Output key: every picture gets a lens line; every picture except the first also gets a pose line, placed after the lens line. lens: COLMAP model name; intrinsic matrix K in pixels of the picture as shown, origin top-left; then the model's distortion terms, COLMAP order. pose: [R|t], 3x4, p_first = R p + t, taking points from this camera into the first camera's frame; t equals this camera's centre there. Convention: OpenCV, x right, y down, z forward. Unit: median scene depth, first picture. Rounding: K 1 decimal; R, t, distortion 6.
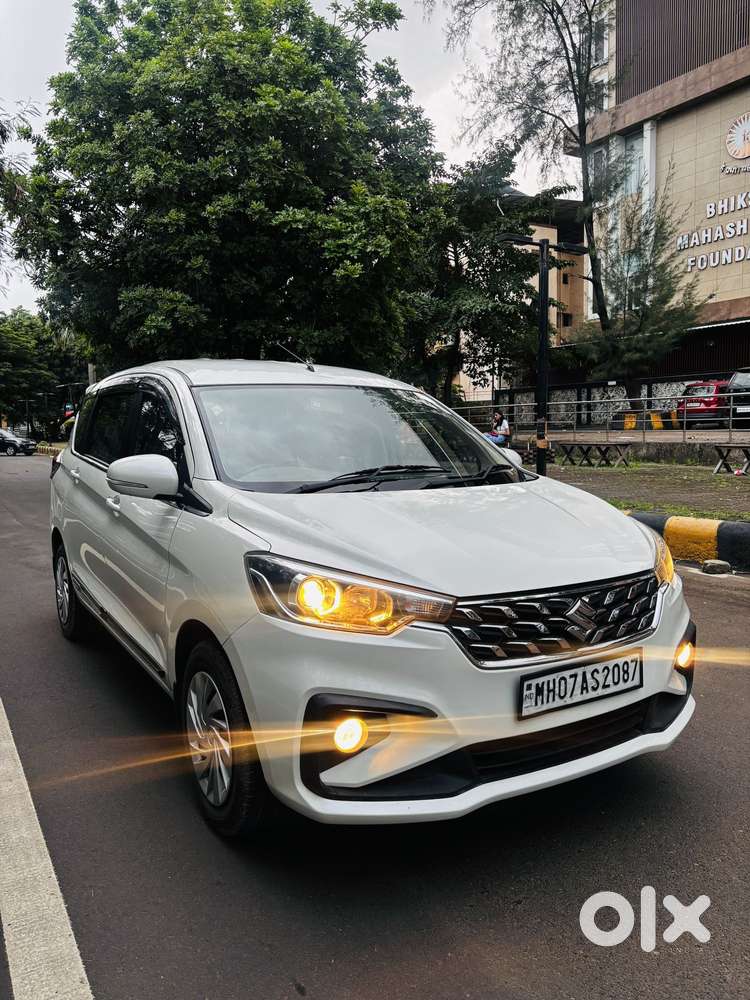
lens RADIAL K [[759.5, 0, 374.9], [0, 759.5, 456.1], [0, 0, 1]] dist [0.003981, 0.002329]
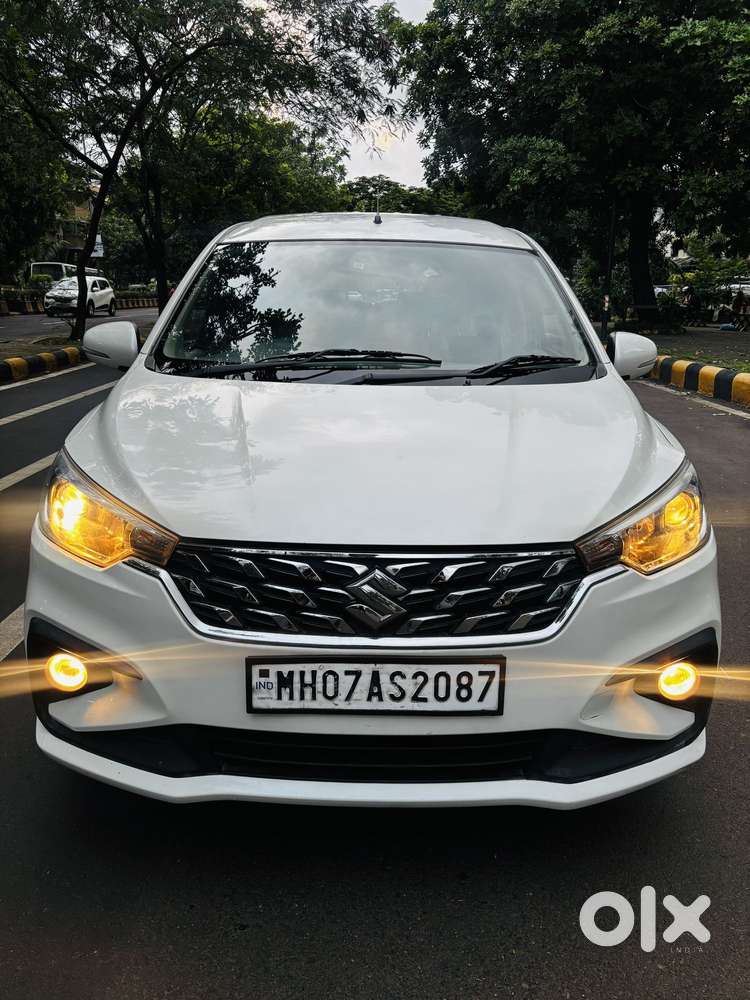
lens RADIAL K [[754.1, 0, 380.1], [0, 754.1, 474.6], [0, 0, 1]] dist [0.107298, -0.146686]
pose [[0.860506, 0.140262, -0.489751, 0.573411], [-0.042785, 0.977852, 0.204876, -0.028426], [0.507641, -0.155343, 0.847449, 0.439784]]
